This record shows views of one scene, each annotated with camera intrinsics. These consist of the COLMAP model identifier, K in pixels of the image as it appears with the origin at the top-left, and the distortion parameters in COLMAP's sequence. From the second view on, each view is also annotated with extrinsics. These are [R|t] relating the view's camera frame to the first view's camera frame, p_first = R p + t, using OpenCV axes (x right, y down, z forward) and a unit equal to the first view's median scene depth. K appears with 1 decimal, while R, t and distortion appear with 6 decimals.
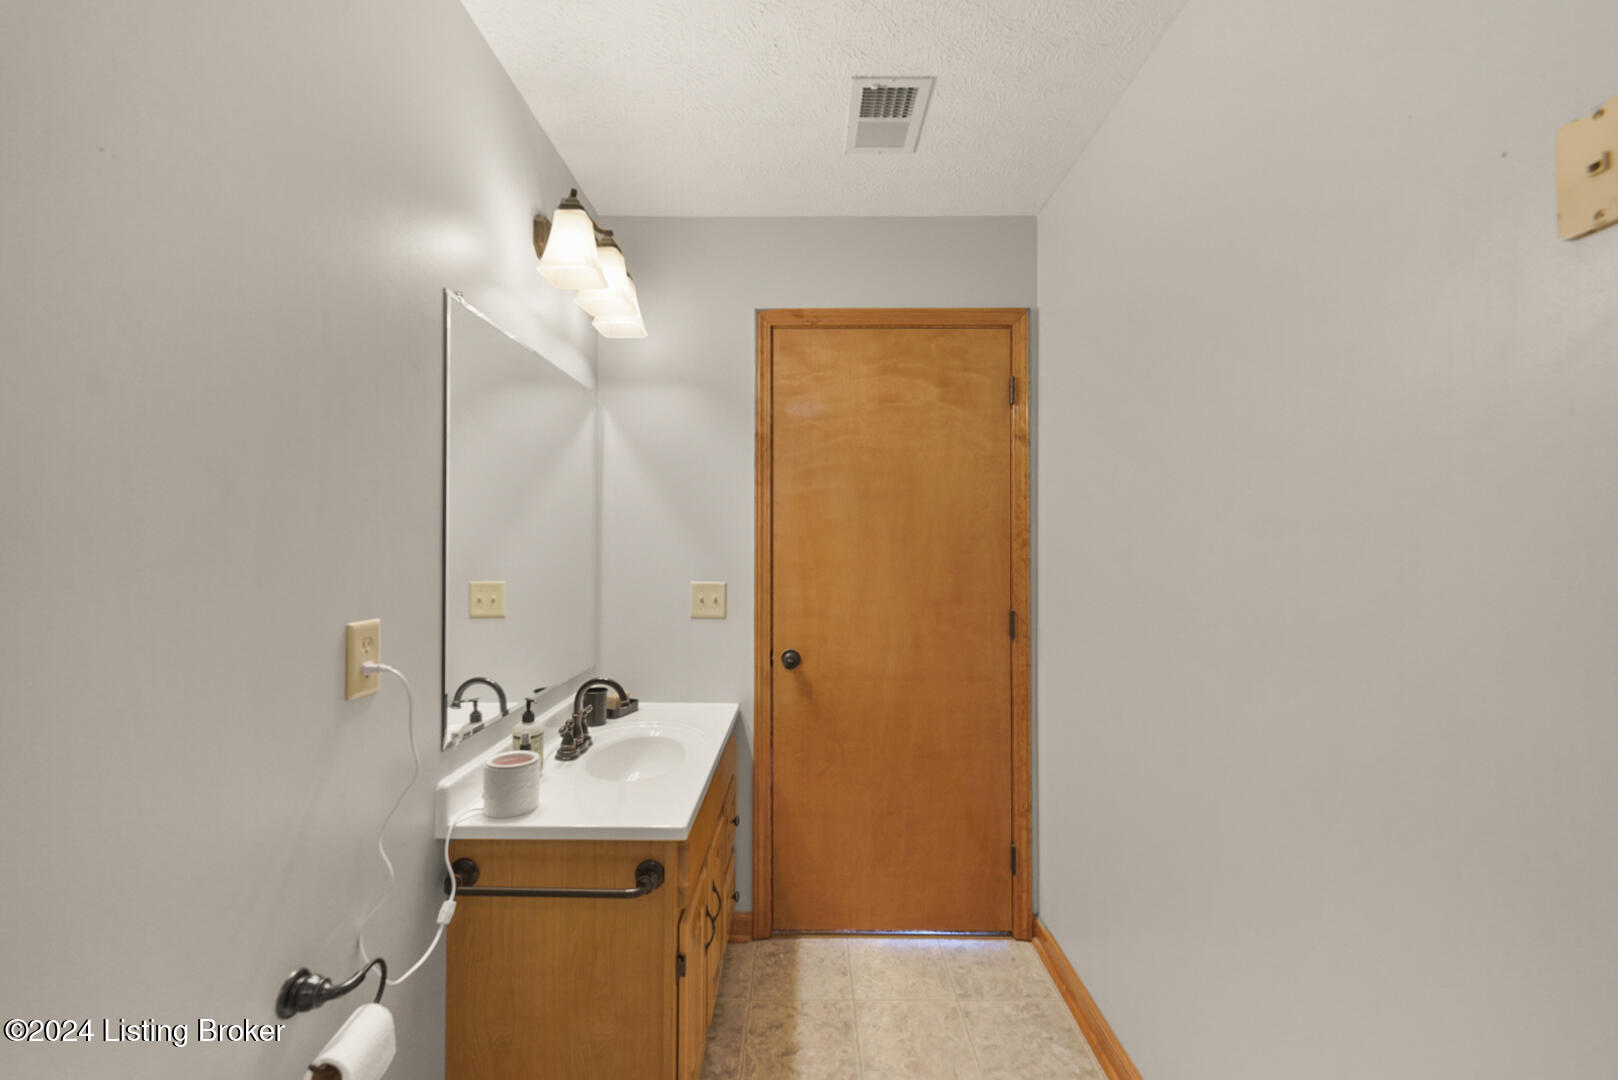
lens RADIAL K [[662.6, 0, 792.4], [0, 662.6, 553.1], [0, 0, 1]] dist [0.003275, -0.005532]
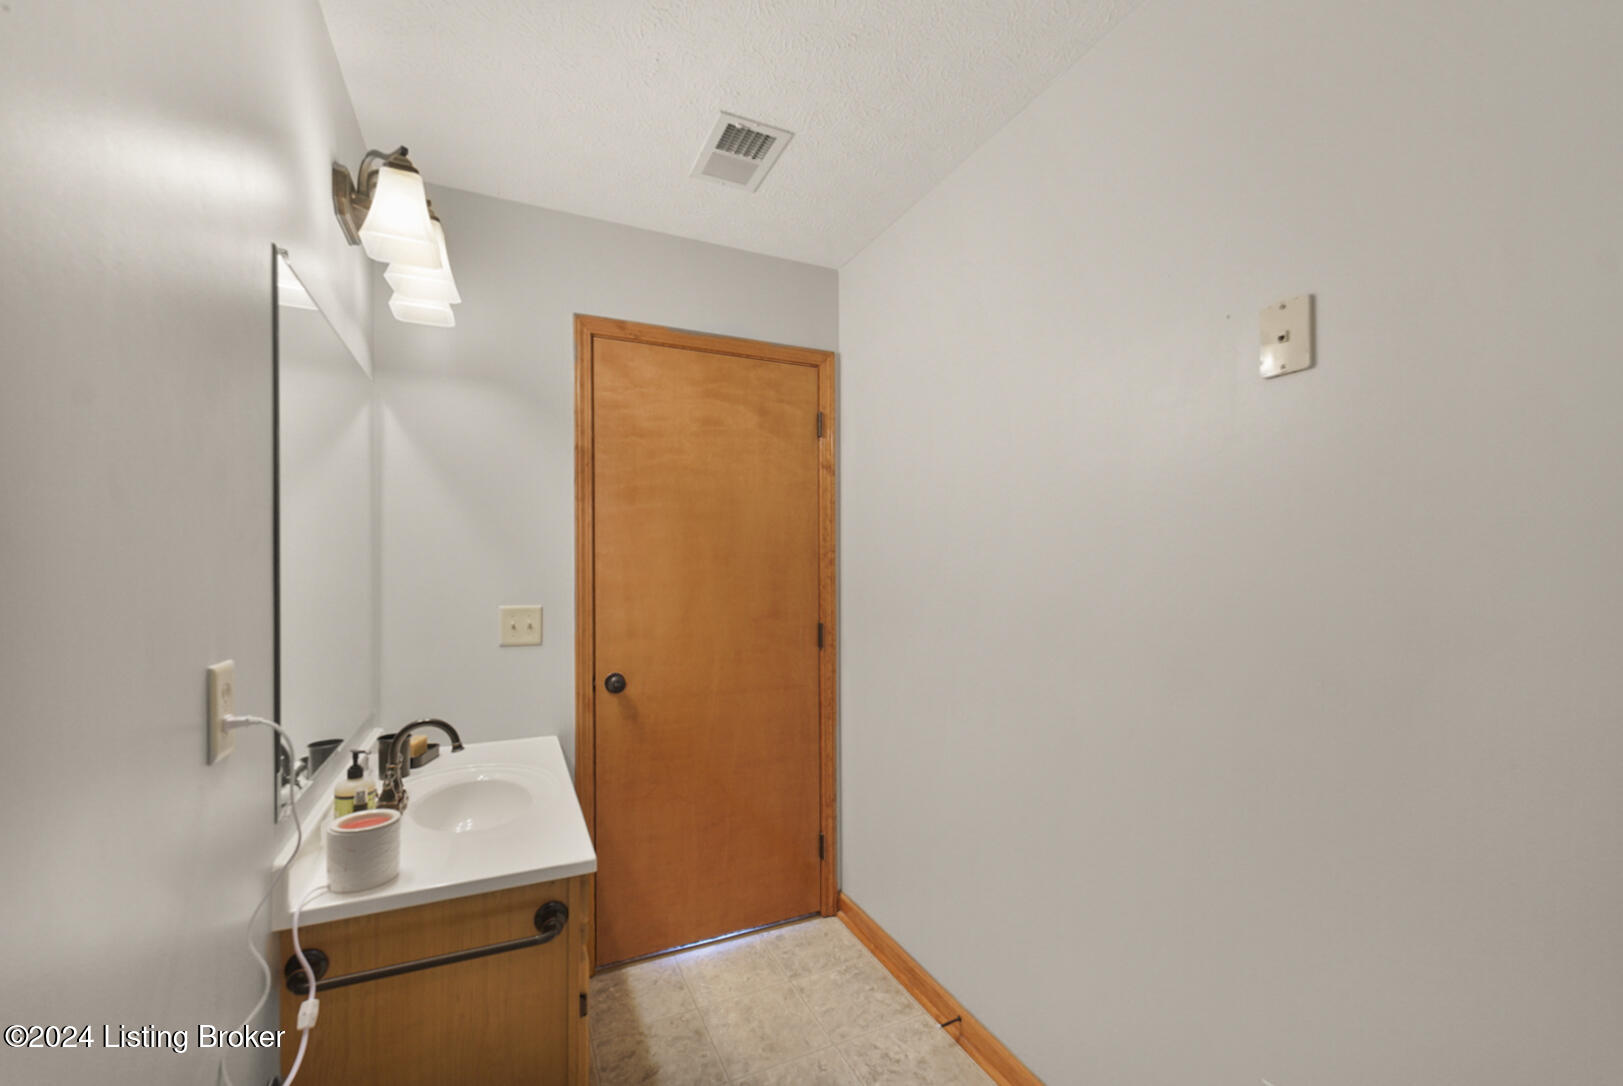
lens RADIAL K [[677.7, 0, 810.3], [0, 677.7, 580.6], [0, 0, 1]] dist [0.001442, -0.000722]
pose [[0.898137, -0.013855, 0.439498, -0.183933], [0.008812, 0.999870, 0.013513, 0.000083], [-0.439628, -0.008264, 0.898142, -0.011318]]
